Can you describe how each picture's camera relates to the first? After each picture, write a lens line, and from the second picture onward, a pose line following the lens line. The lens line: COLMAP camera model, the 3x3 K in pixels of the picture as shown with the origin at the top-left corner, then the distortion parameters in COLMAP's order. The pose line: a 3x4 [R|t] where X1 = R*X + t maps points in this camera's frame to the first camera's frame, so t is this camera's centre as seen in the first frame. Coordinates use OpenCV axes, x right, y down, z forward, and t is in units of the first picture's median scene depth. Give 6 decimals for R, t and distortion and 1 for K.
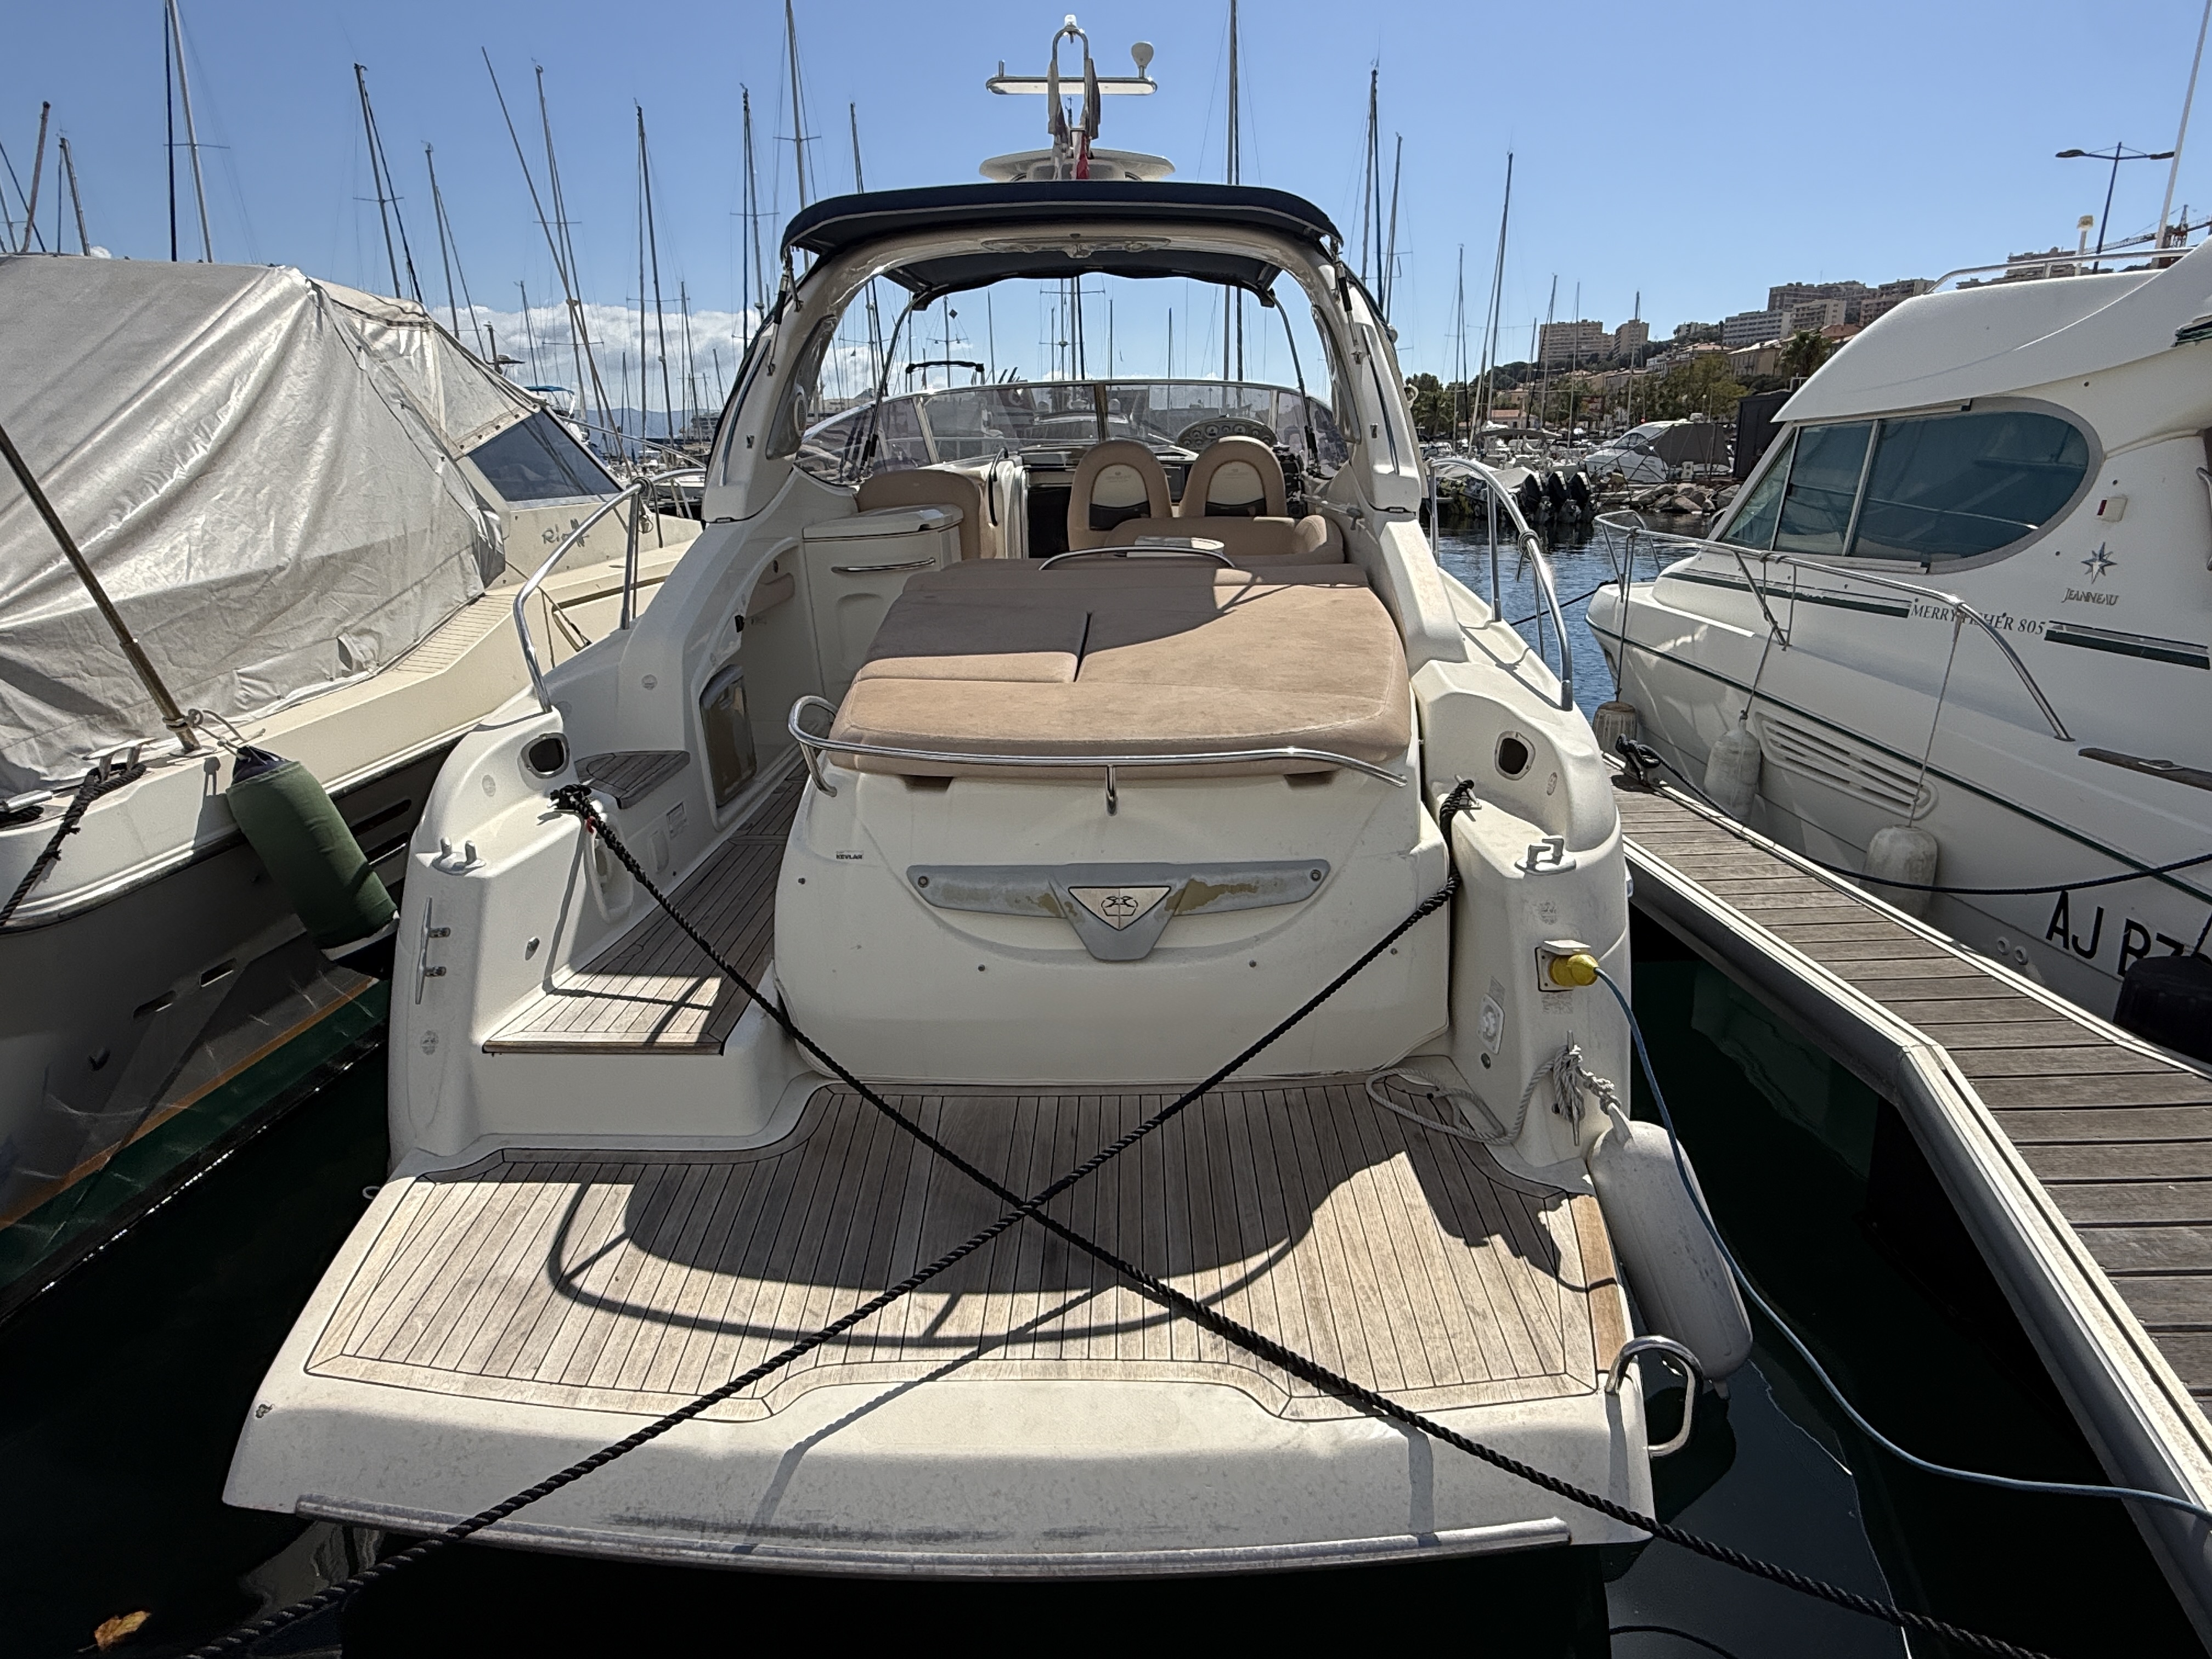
lens RADIAL K [[1356.5, 0, 1106.0], [0, 1356.5, 829.5], [0, 0, 1]] dist [0.013633, -0.005331]
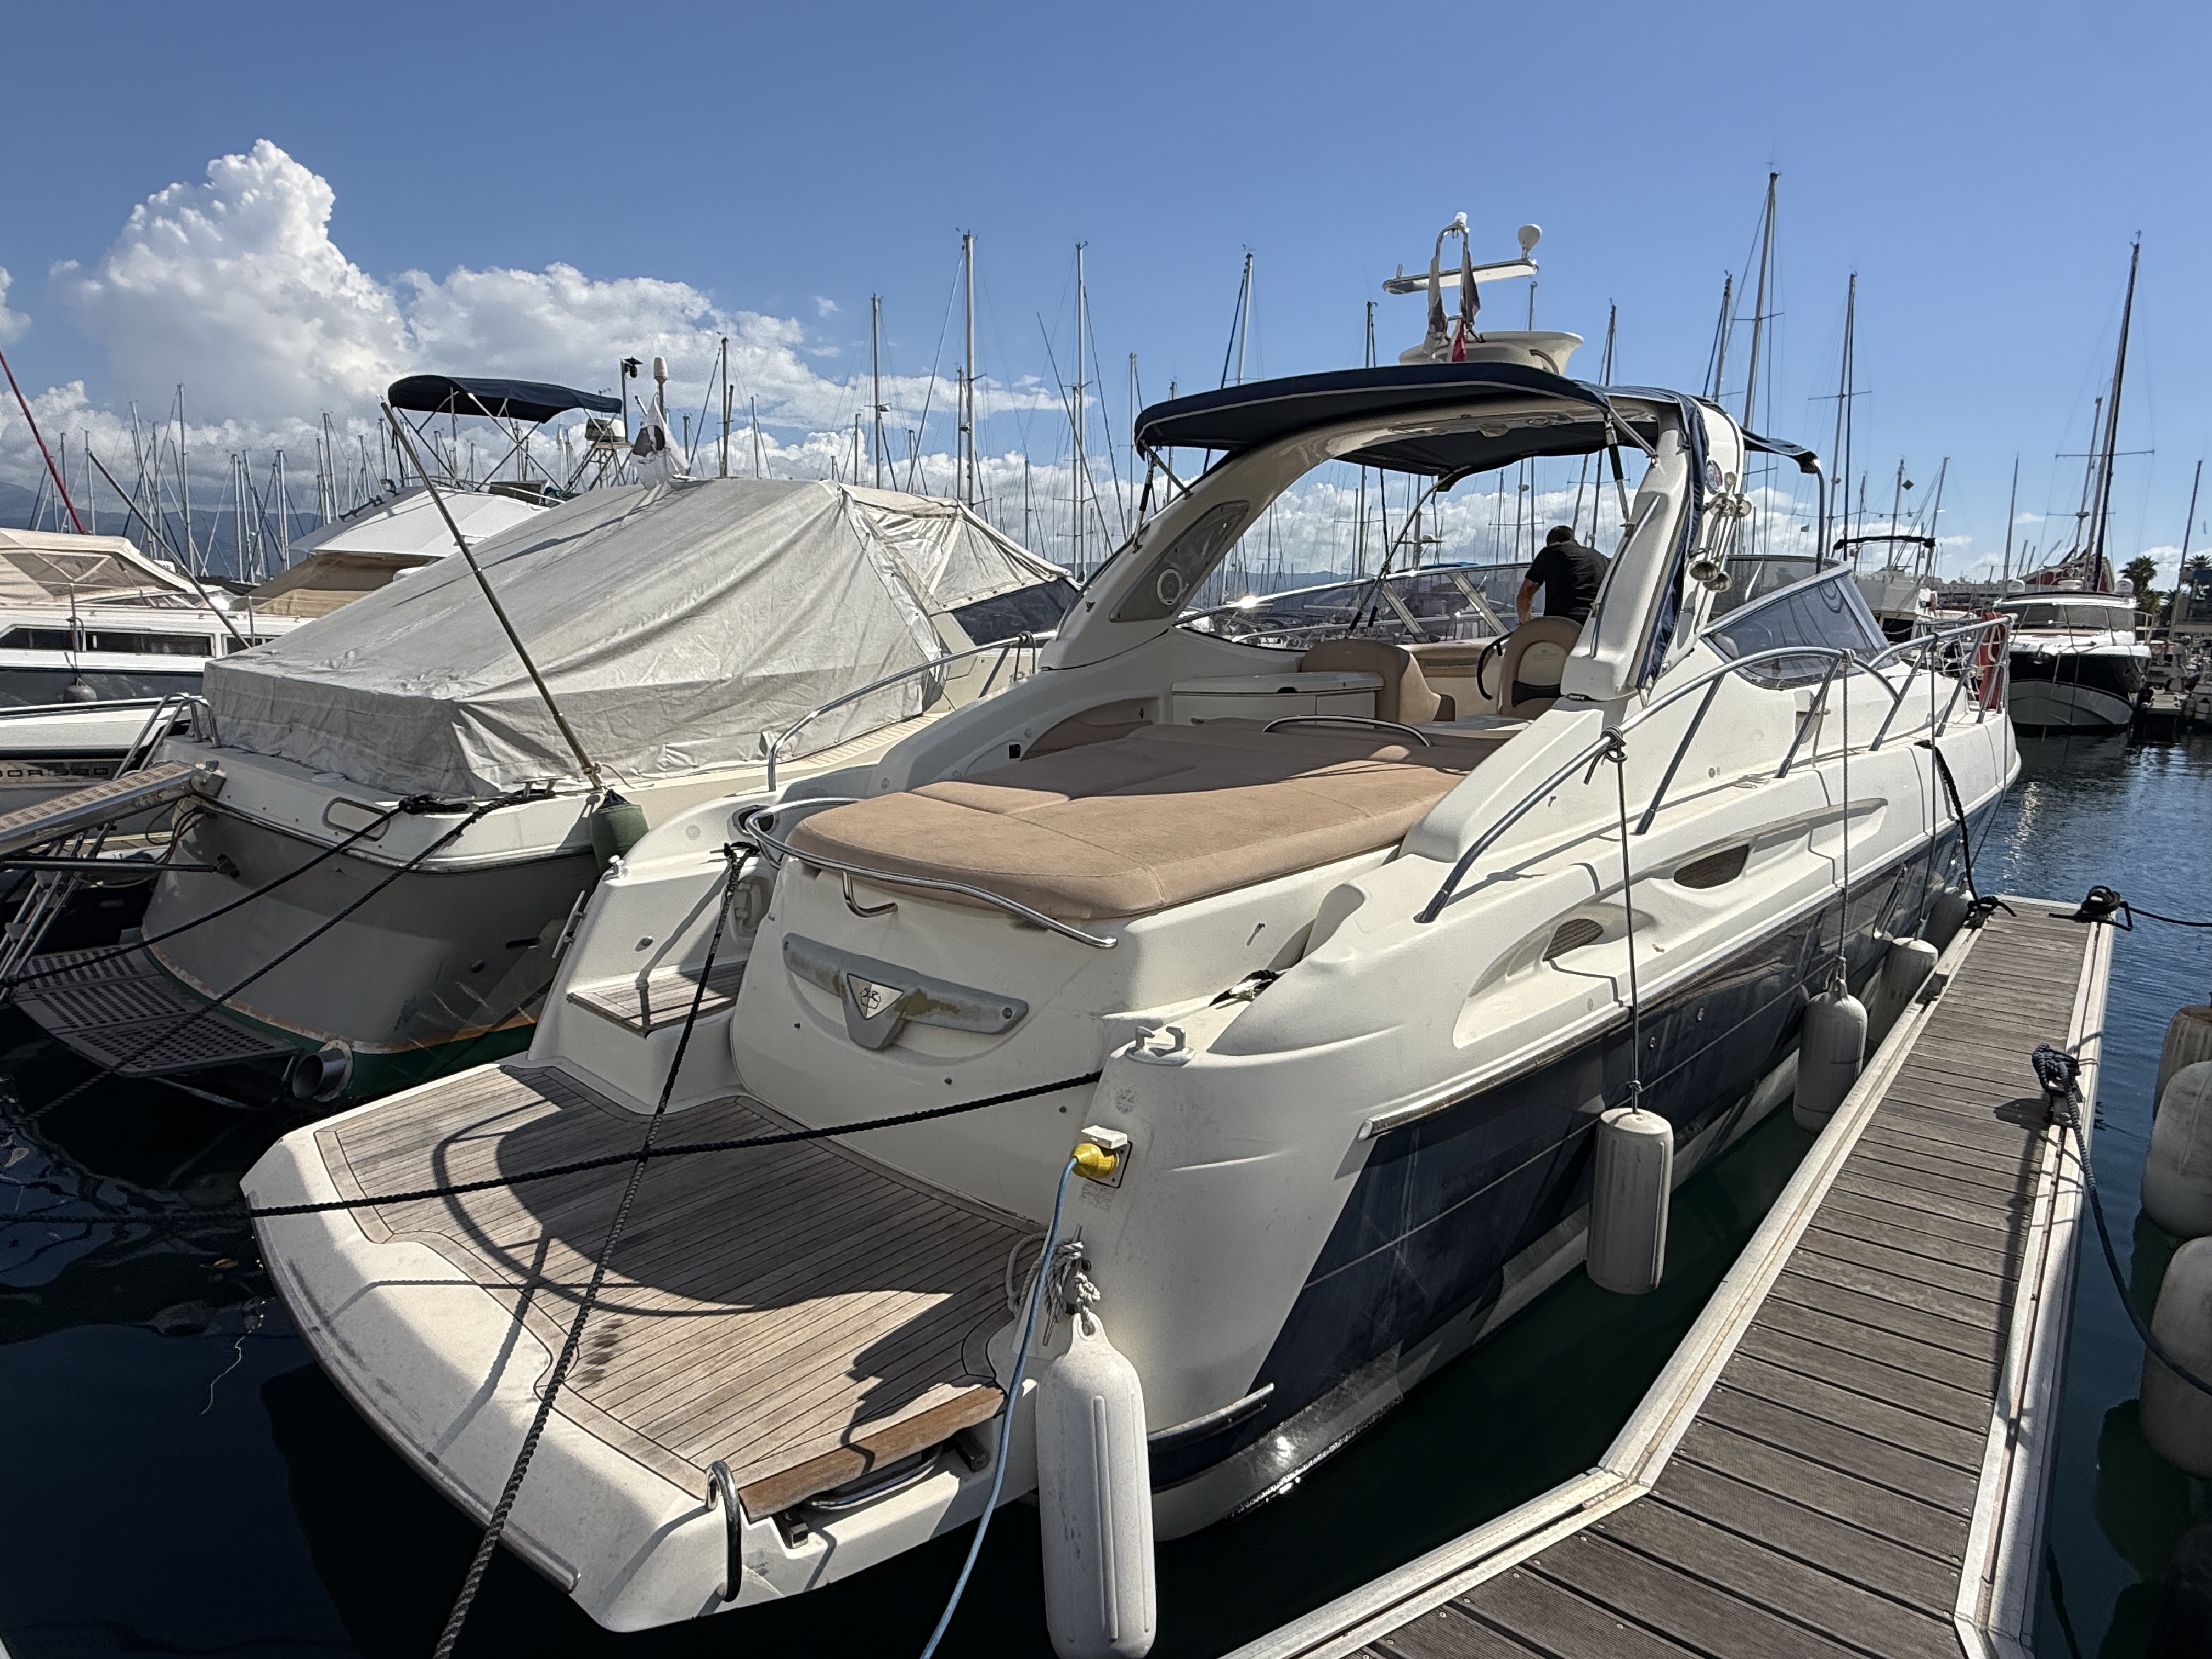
lens RADIAL K [[1374.0, 0, 1106.0], [0, 1374.0, 829.5], [0, 0, 1]] dist [-0.018118, -0.001545]
pose [[0.734958, 0.129786, -0.665577, 0.708366], [-0.210283, 0.976749, -0.041739, -0.060087], [0.644685, 0.170636, 0.745161, 0.186750]]
